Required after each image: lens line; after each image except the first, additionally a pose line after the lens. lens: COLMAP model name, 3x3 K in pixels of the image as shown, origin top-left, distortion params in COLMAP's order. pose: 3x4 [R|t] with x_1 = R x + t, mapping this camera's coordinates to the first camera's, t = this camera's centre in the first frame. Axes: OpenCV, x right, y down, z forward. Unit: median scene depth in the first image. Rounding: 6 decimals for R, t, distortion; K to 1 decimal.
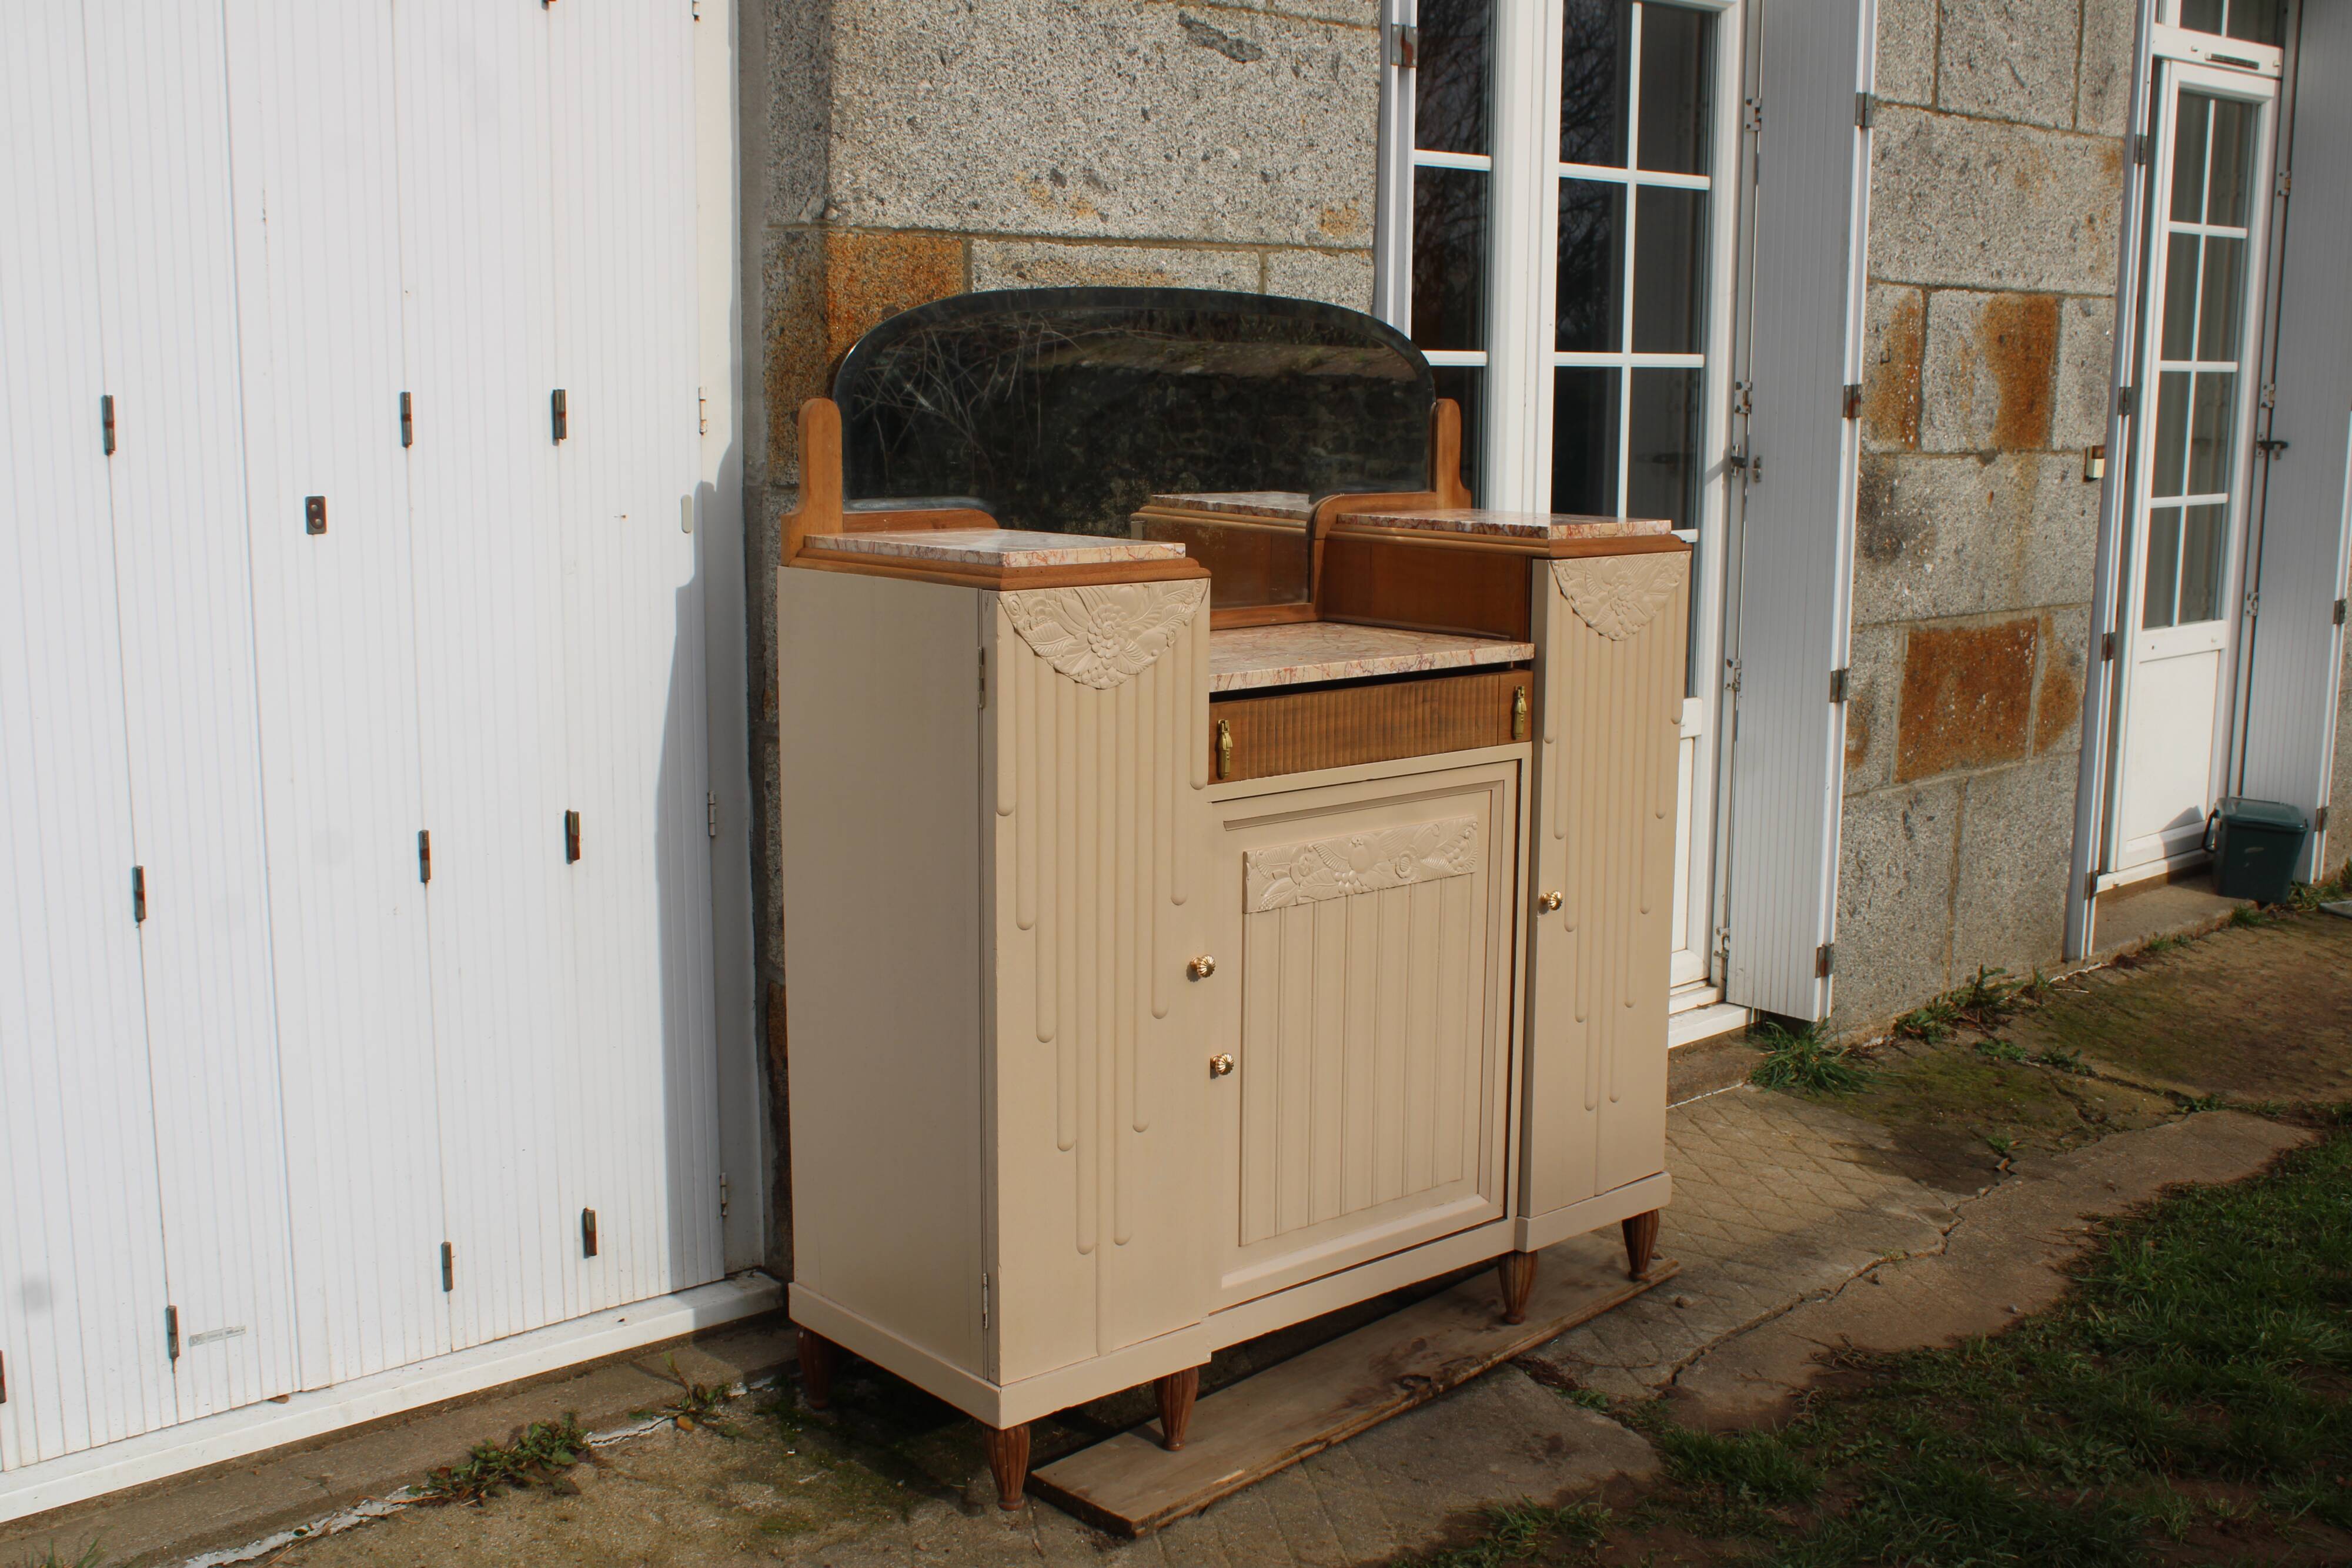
lens RADIAL K [[2456.1, 0, 1148.2], [0, 2456.1, 751.5], [0, 0, 1]] dist [-0.120248, 0.168179]
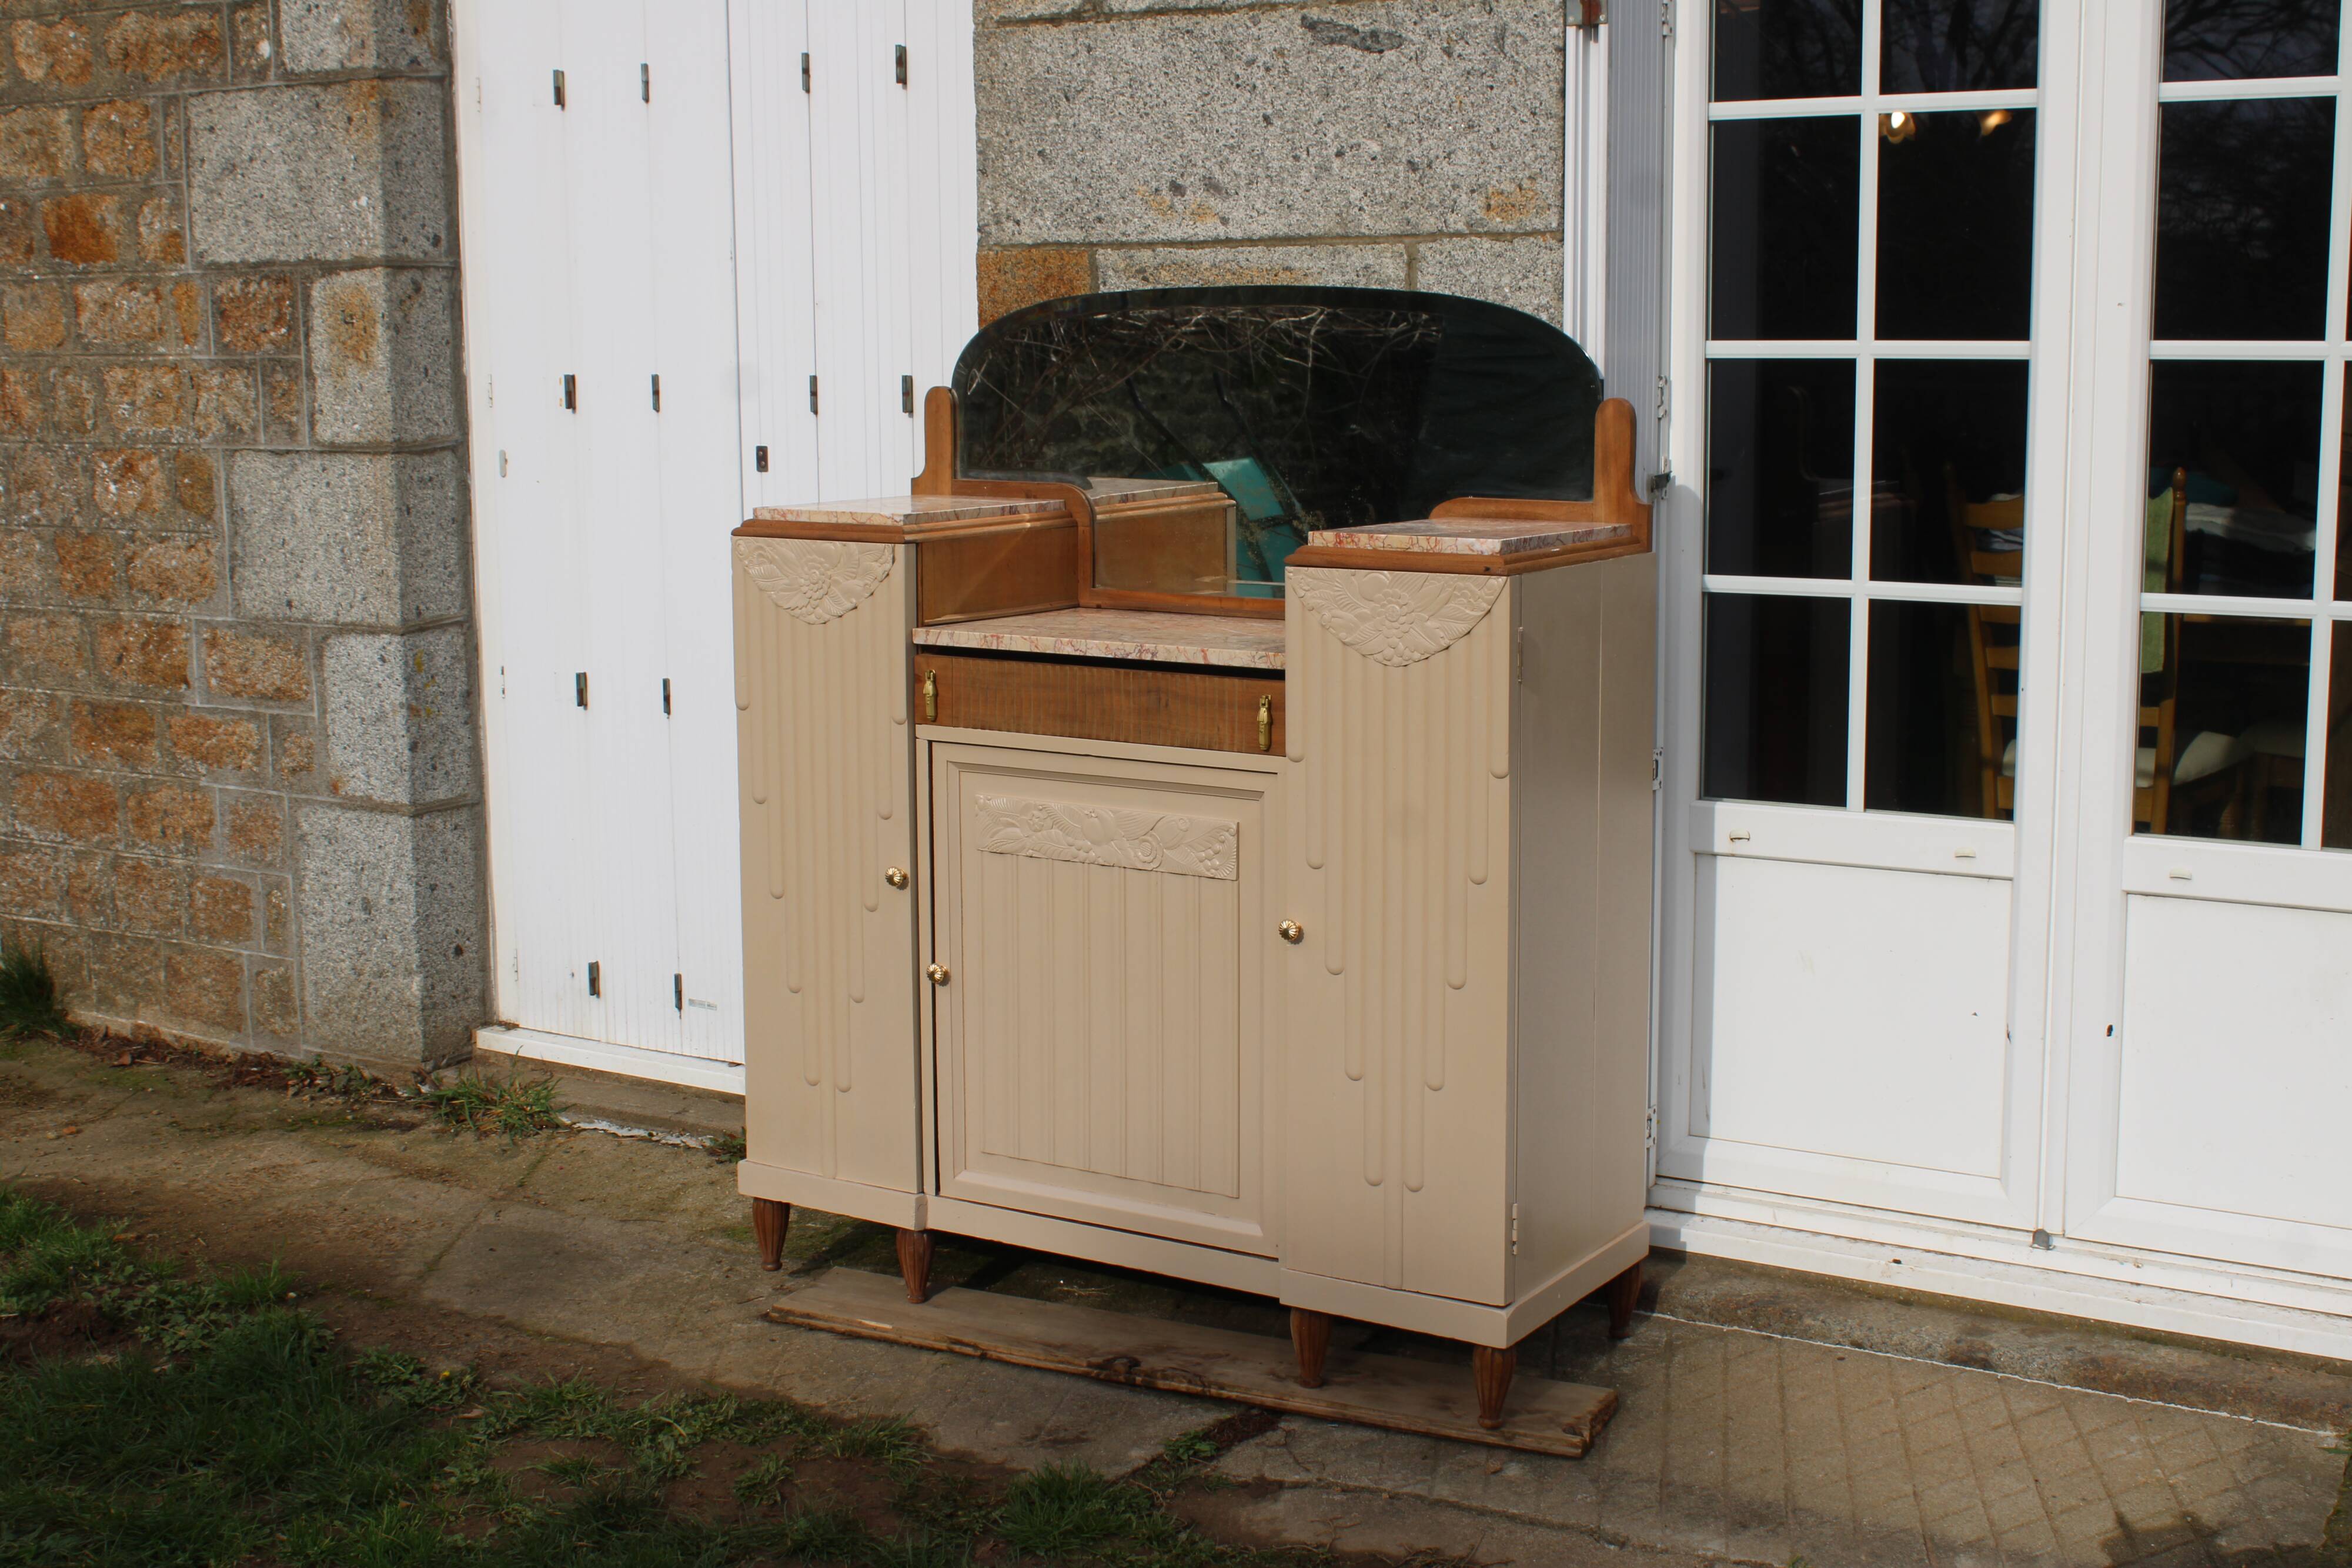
lens RADIAL K [[2917.8, 0, 1204.0], [0, 2917.8, 752.3], [0, 0, 1]] dist [-0.070340, 0.032527]
pose [[0.310633, 0.130060, -0.941590, 1.210537], [-0.144922, 0.985494, 0.088315, -0.101088], [0.939417, 0.109023, 0.324976, 0.604764]]
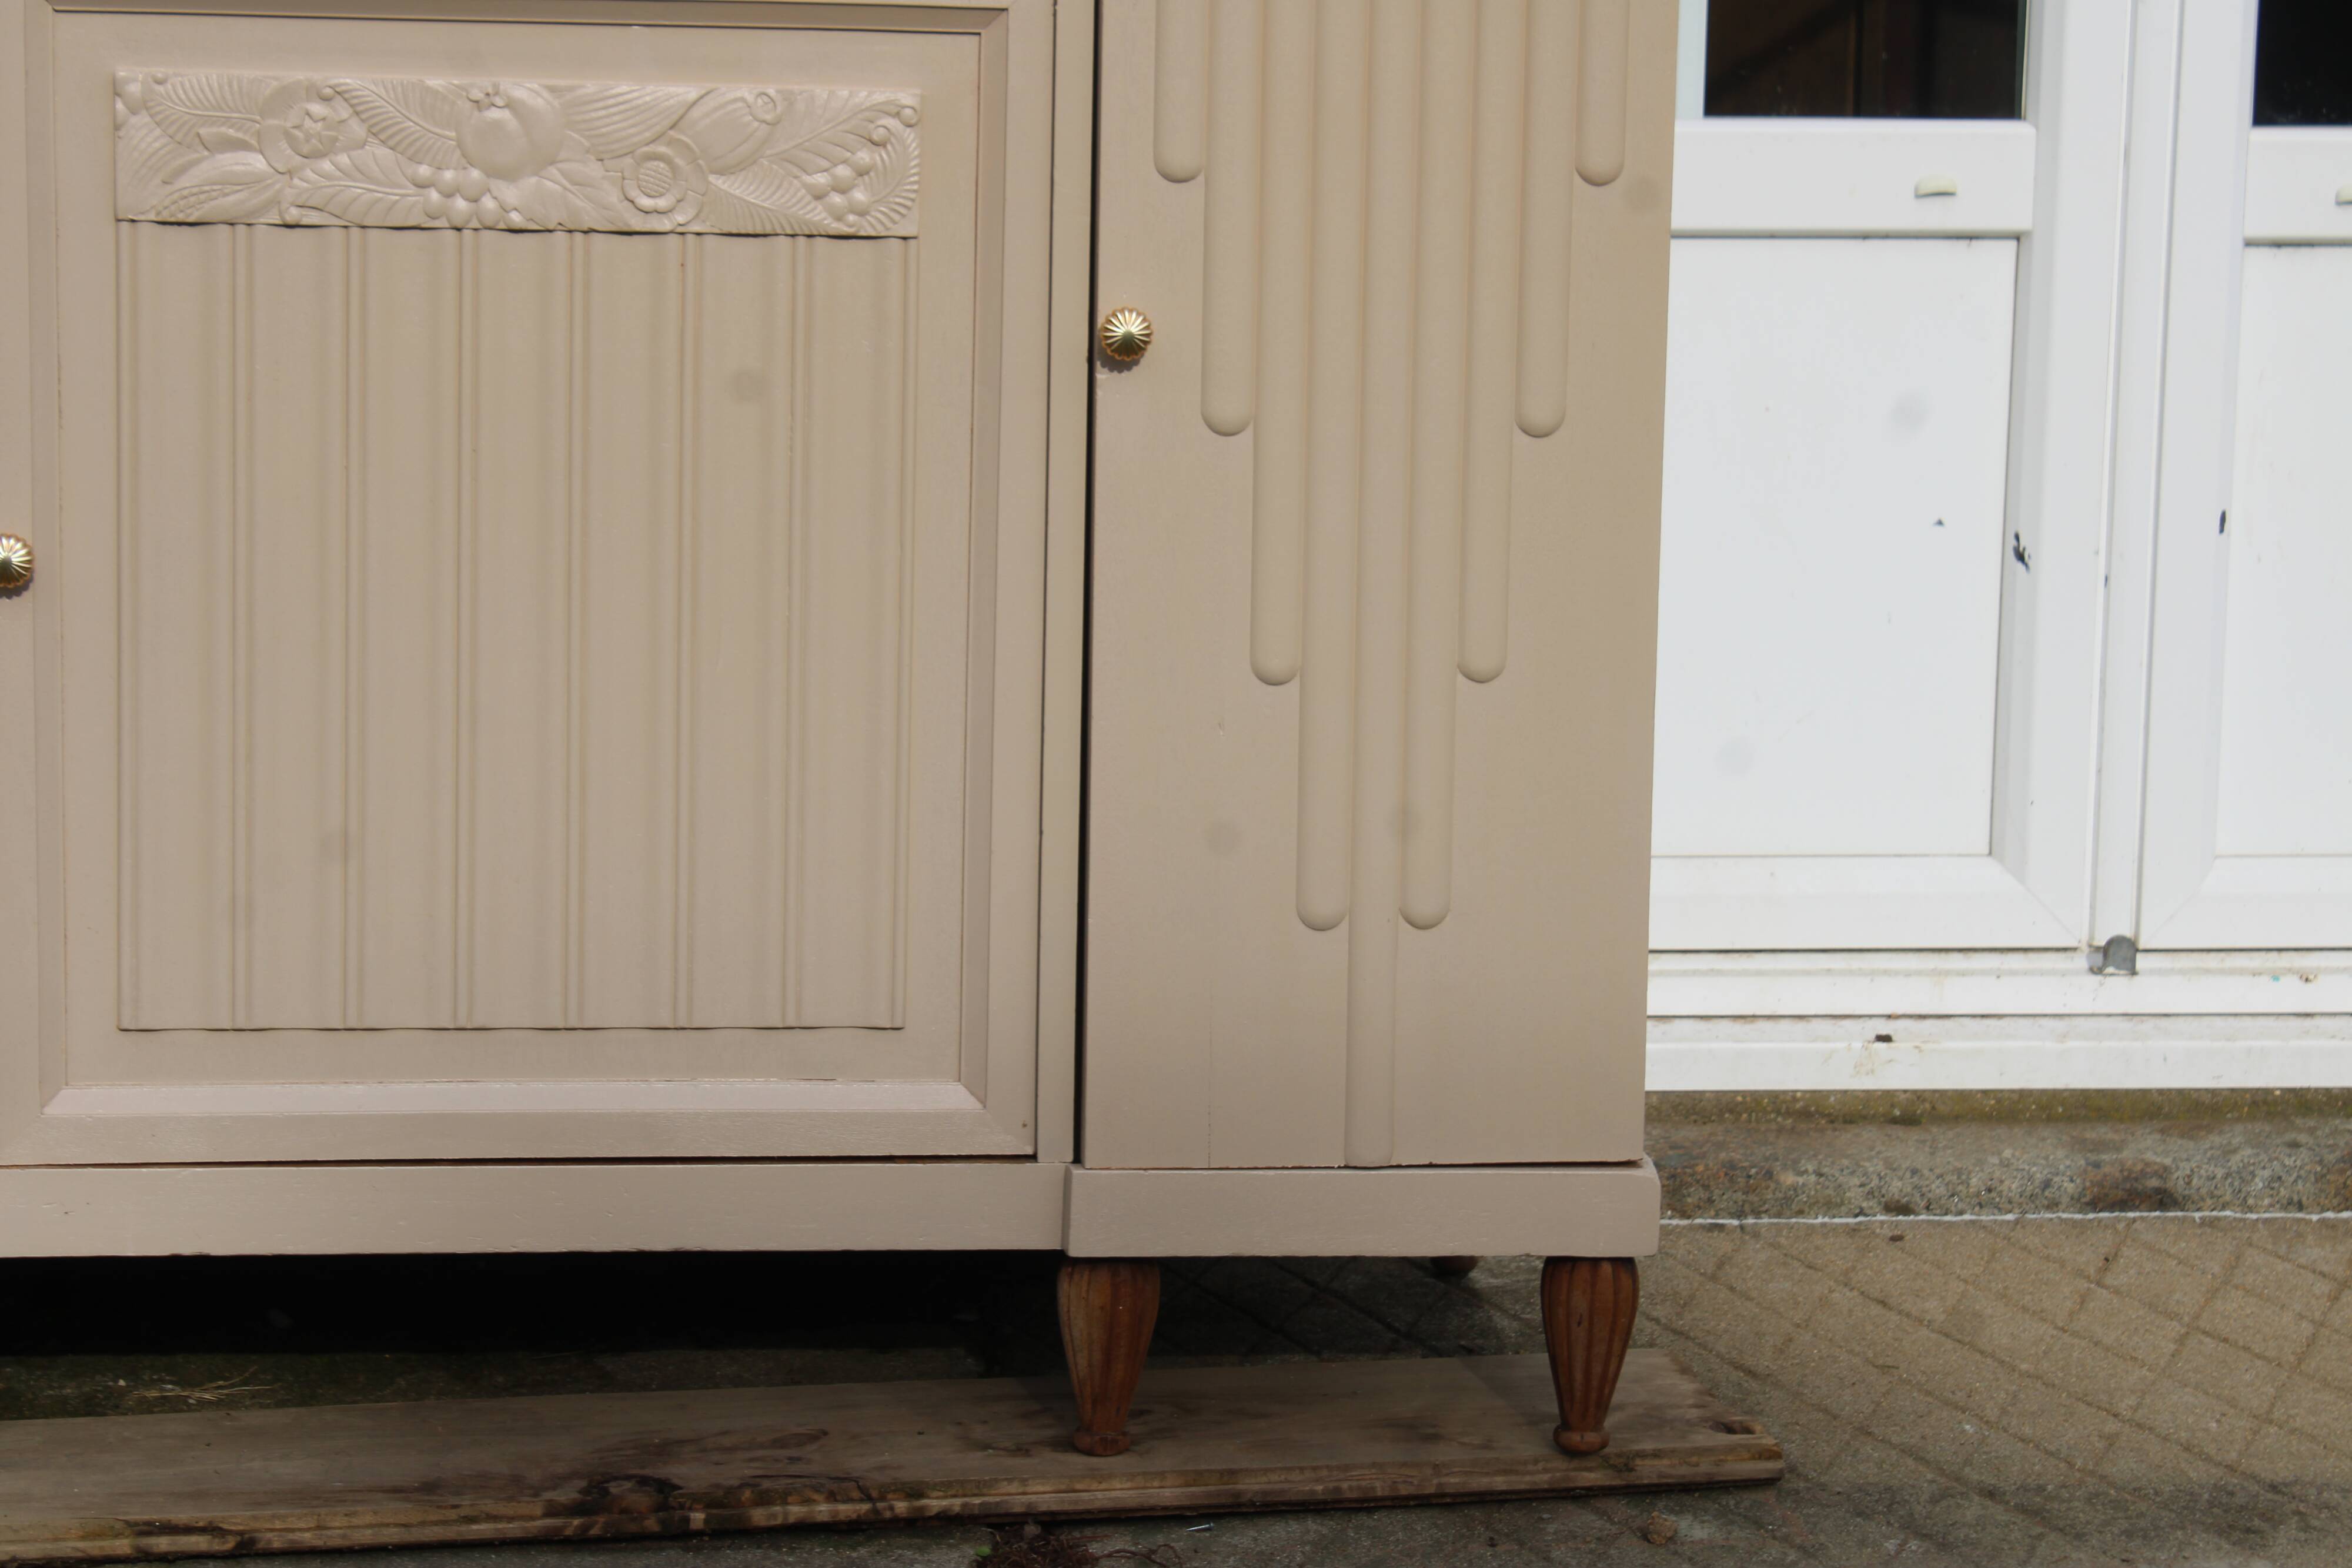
lens RADIAL K [[5548.3, 0, 1153.6], [0, 5548.3, 732.8], [0, 0, 1]] dist [0.078983, 0.219473]
pose [[0.838847, 0.098054, -0.535463, 0.653260], [-0.103232, 0.994448, 0.020382, 0.106350], [0.534489, 0.038180, 0.844313, 0.264203]]
